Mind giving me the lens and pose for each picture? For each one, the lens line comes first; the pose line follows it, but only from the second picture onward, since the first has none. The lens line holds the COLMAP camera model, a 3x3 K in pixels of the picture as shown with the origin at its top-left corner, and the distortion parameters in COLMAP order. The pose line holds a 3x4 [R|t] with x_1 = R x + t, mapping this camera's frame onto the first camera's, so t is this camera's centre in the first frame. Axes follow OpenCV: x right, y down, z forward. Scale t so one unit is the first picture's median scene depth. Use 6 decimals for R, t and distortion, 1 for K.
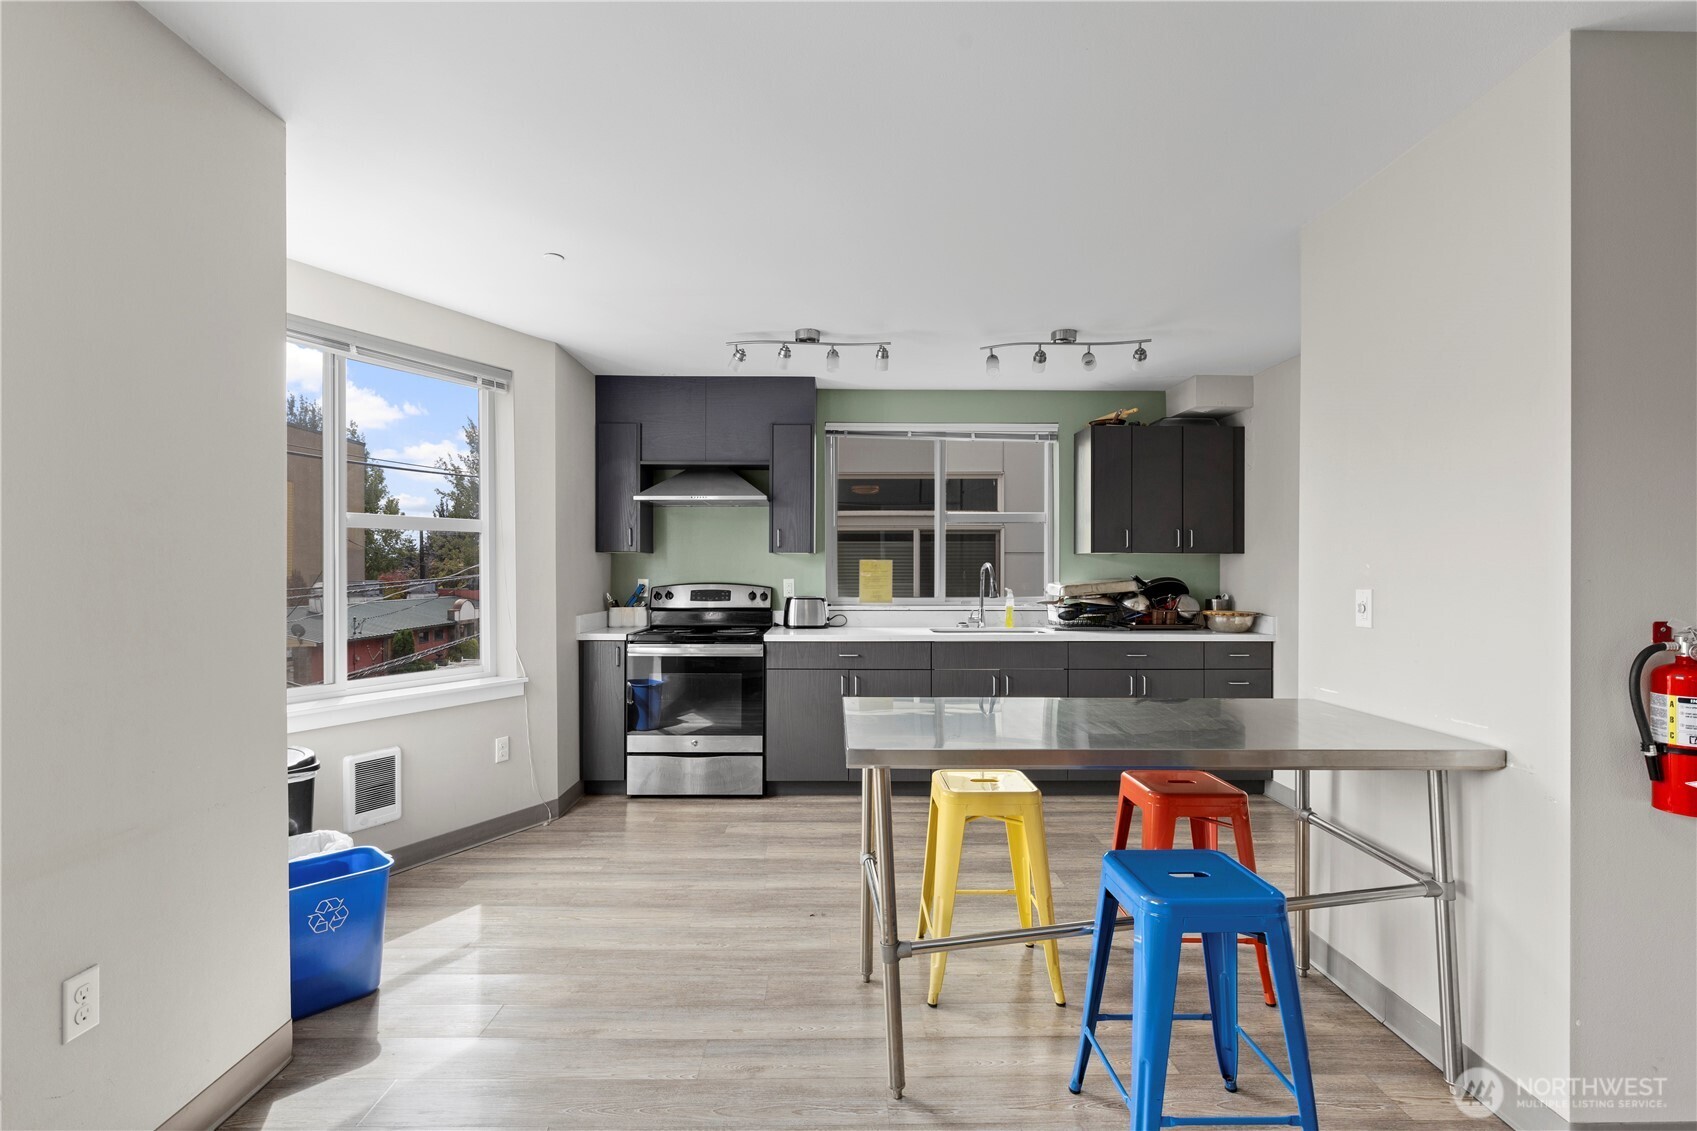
lens RADIAL K [[798.6, 0, 848.8], [0, 798.6, 572.7], [0, 0, 1]] dist [0.006475, -0.000006]
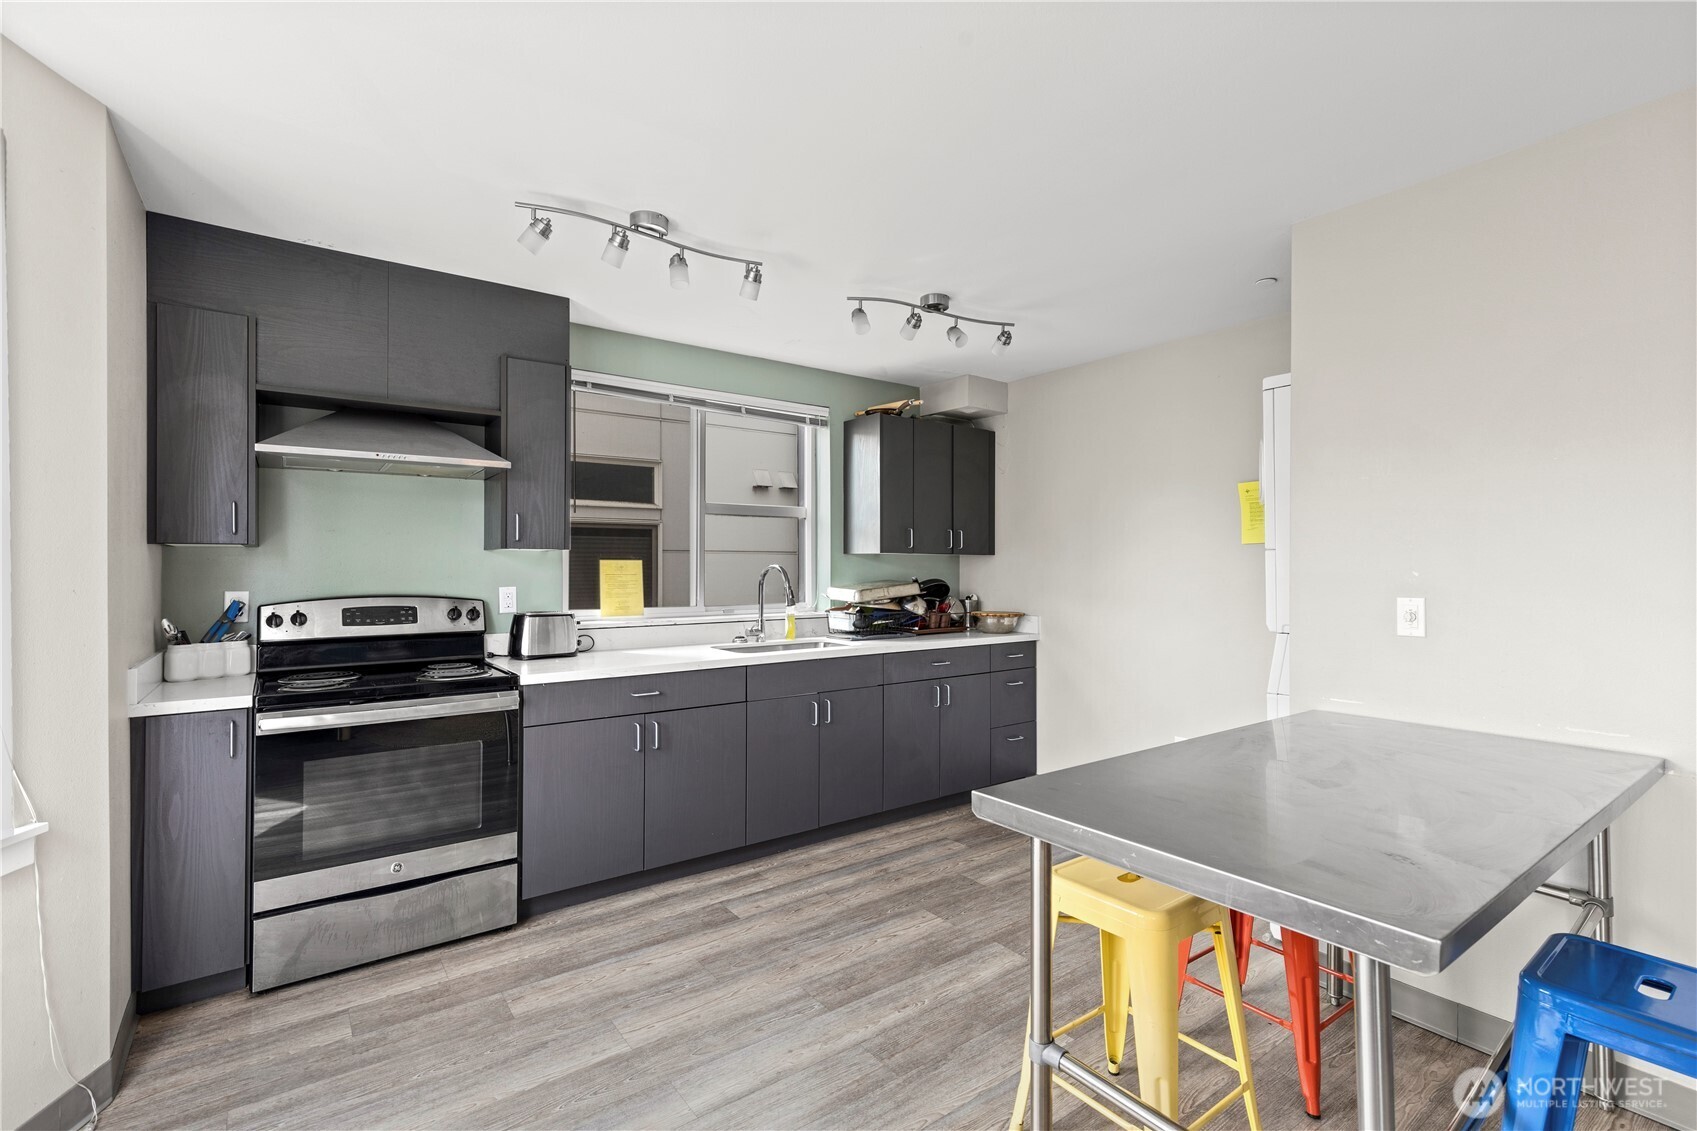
lens RADIAL K [[764.6, 0, 845.5], [0, 764.6, 564.9], [0, 0, 1]] dist [0.011793, -0.000394]
pose [[0.816605, -0.000245, 0.577198, -0.232404], [0.002678, 0.999991, -0.003365, -0.008846], [-0.577191, 0.004294, 0.816598, 0.313329]]
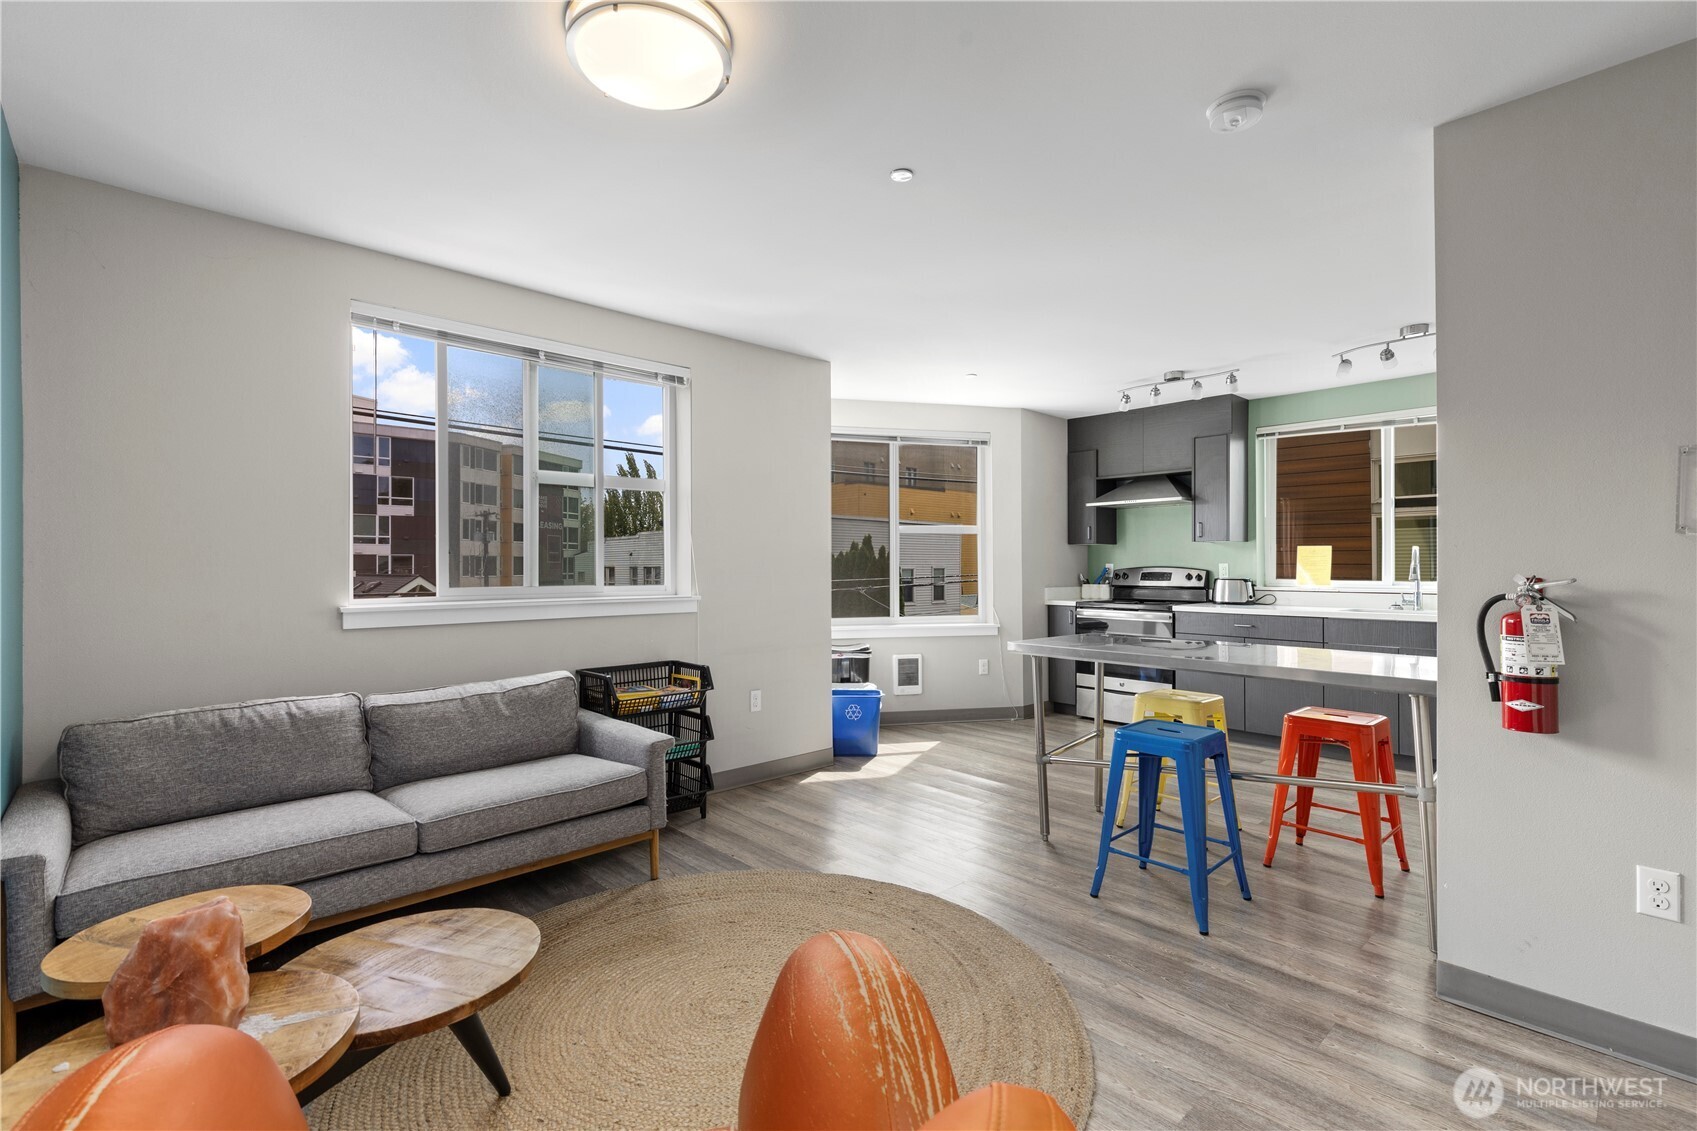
lens RADIAL K [[764.6, 0, 850.2], [0, 764.6, 561.4], [0, 0, 1]] dist [0.011793, -0.000394]
pose [[0.674000, -0.007054, -0.738698, 0.421813], [-0.000130, 0.999953, -0.009667, 0.017285], [0.738731, 0.006611, 0.673967, -0.197253]]
